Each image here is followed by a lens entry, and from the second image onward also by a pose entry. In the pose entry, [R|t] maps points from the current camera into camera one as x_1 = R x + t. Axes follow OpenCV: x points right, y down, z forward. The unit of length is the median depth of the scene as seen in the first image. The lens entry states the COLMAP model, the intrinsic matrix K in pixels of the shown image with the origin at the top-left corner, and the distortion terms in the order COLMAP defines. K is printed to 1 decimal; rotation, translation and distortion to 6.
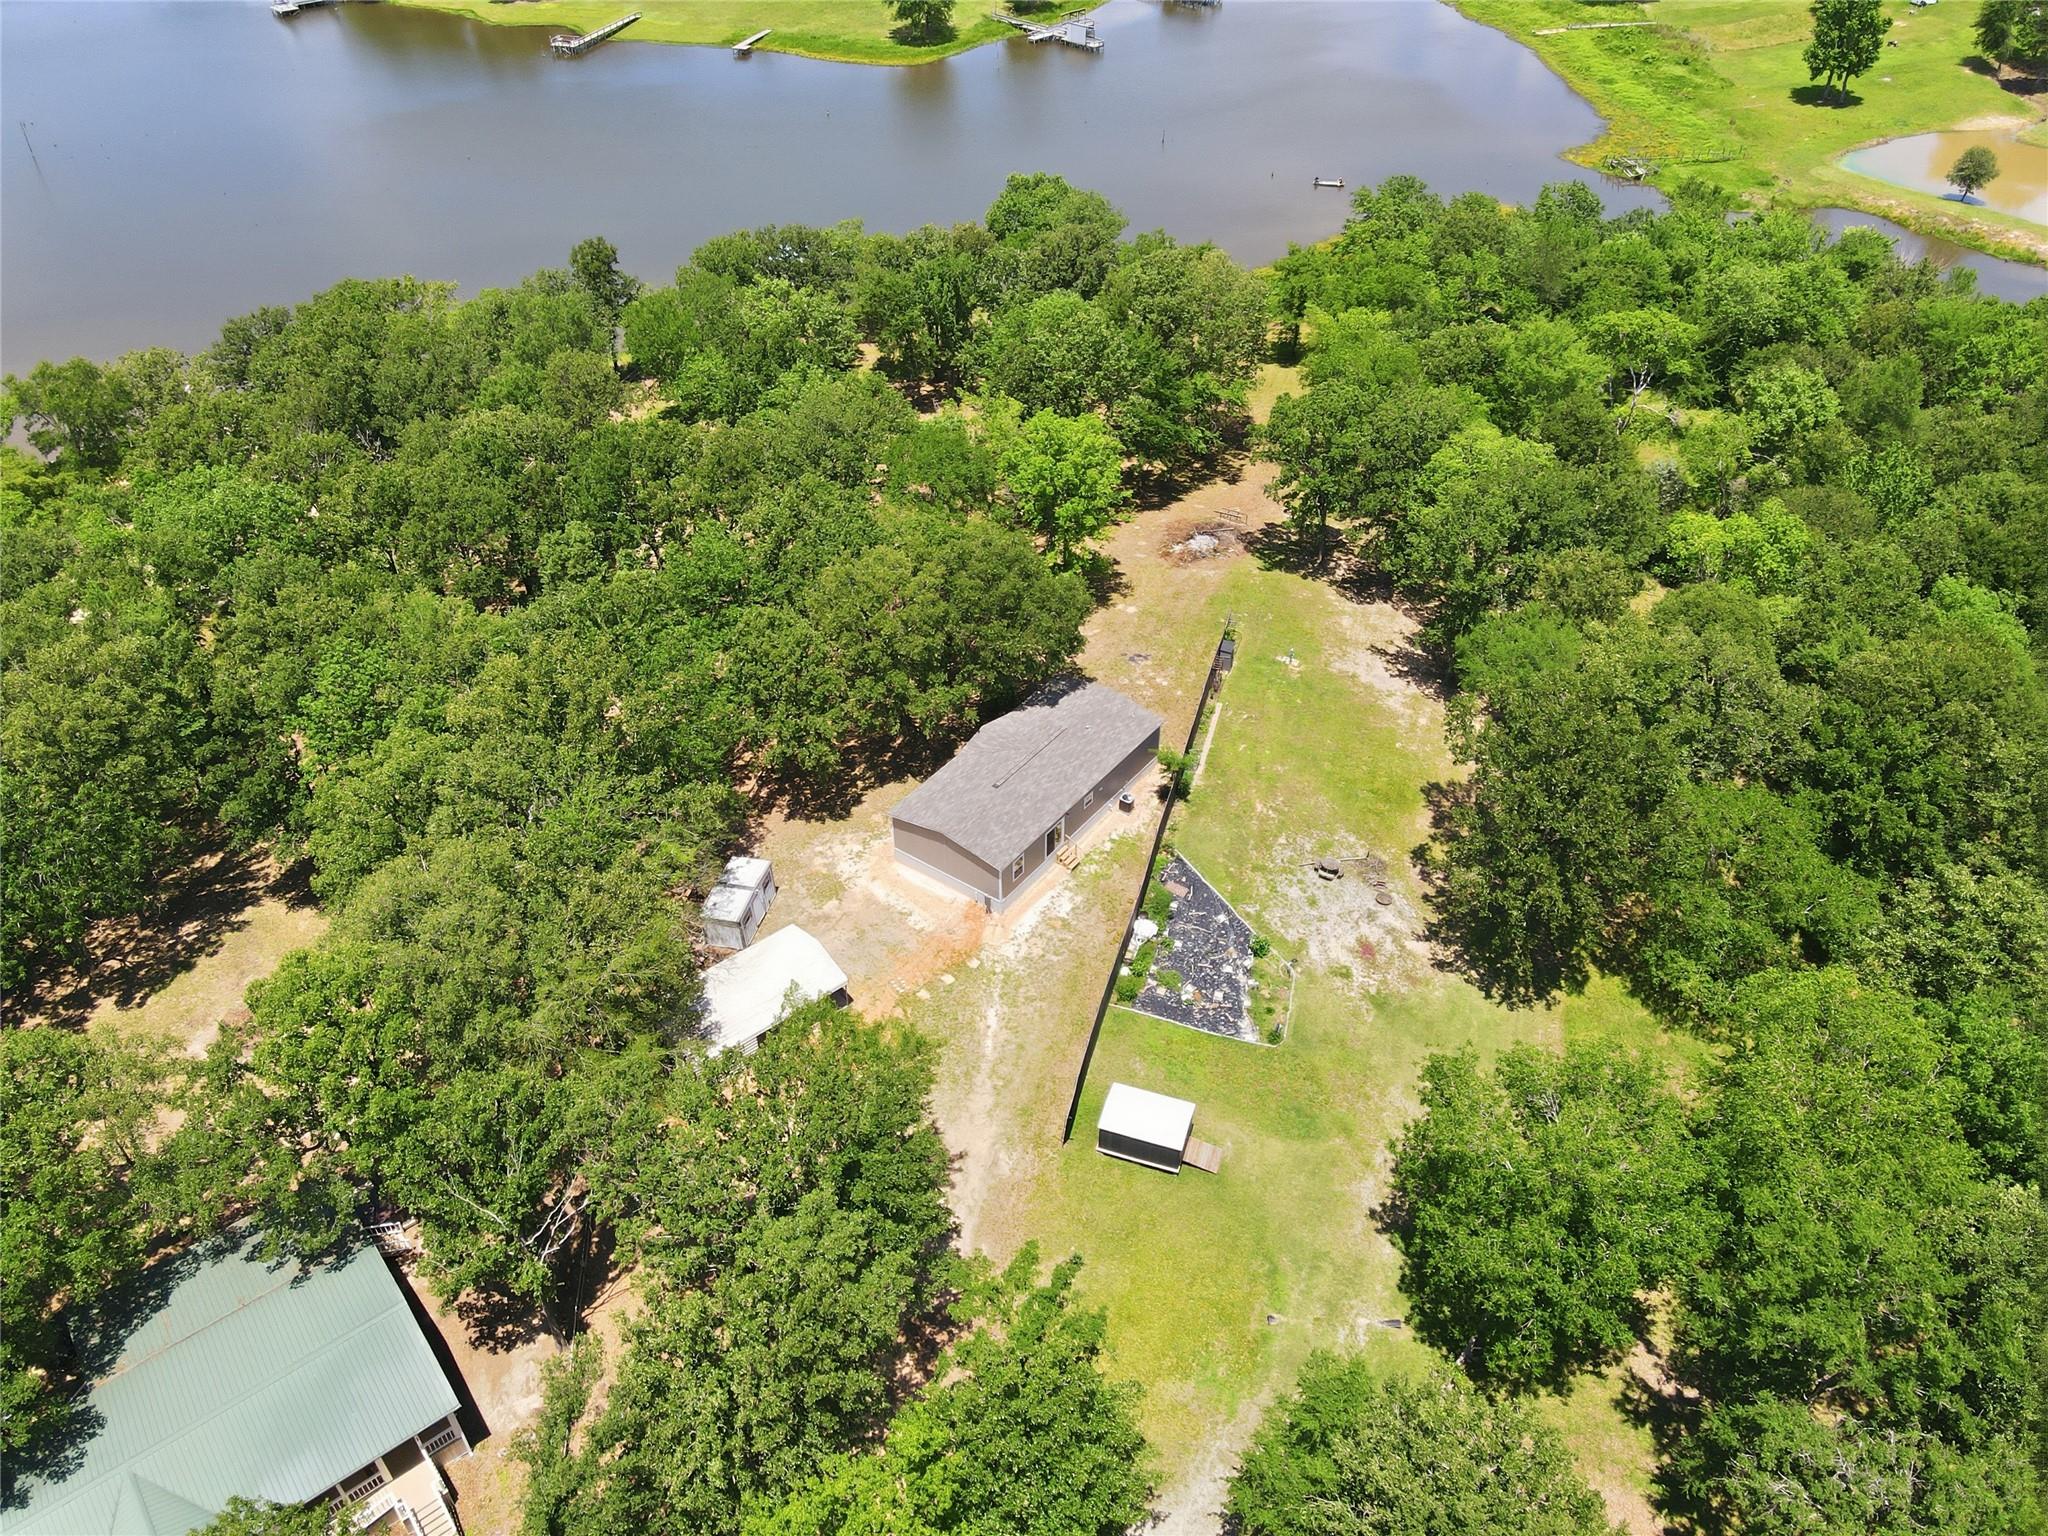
lens RADIAL K [[1519.9, 0, 1017.0], [0, 1519.9, 773.2], [0, 0, 1]] dist [0.034715, 0.007124]
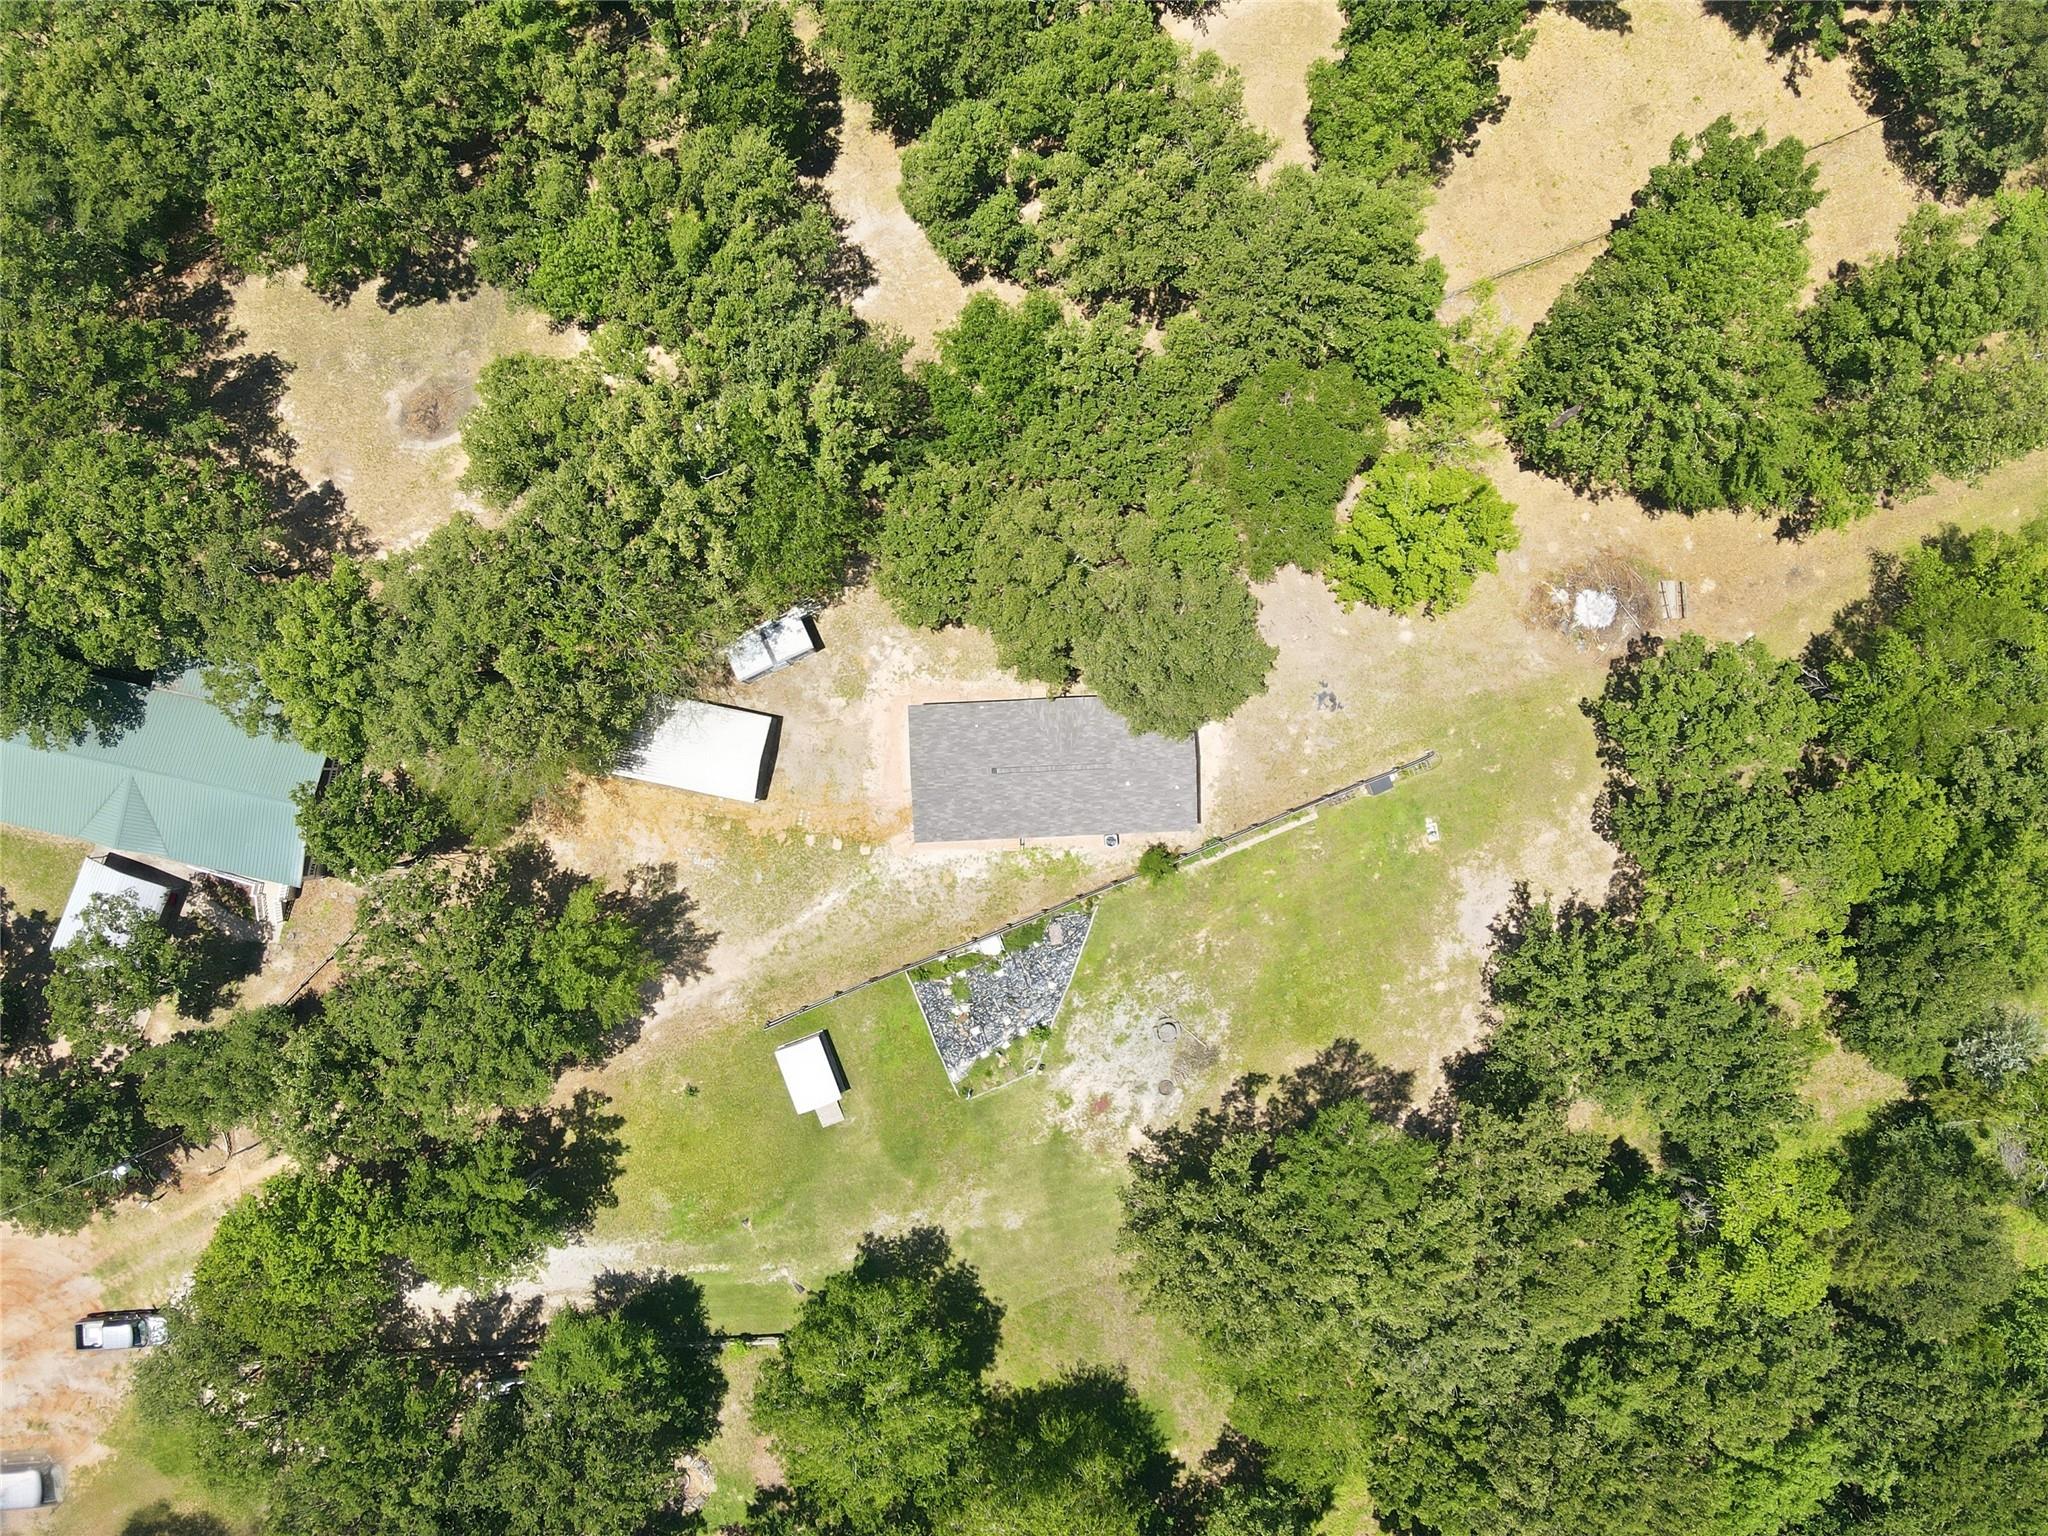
lens RADIAL K [[1519.9, 0, 1017.0], [0, 1519.9, 773.2], [0, 0, 1]] dist [0.034715, 0.007124]
pose [[0.626153, 0.779558, 0.014886, -0.018105], [-0.494836, 0.382560, 0.780247, -0.802624], [0.602553, -0.495920, 0.625294, 0.365543]]
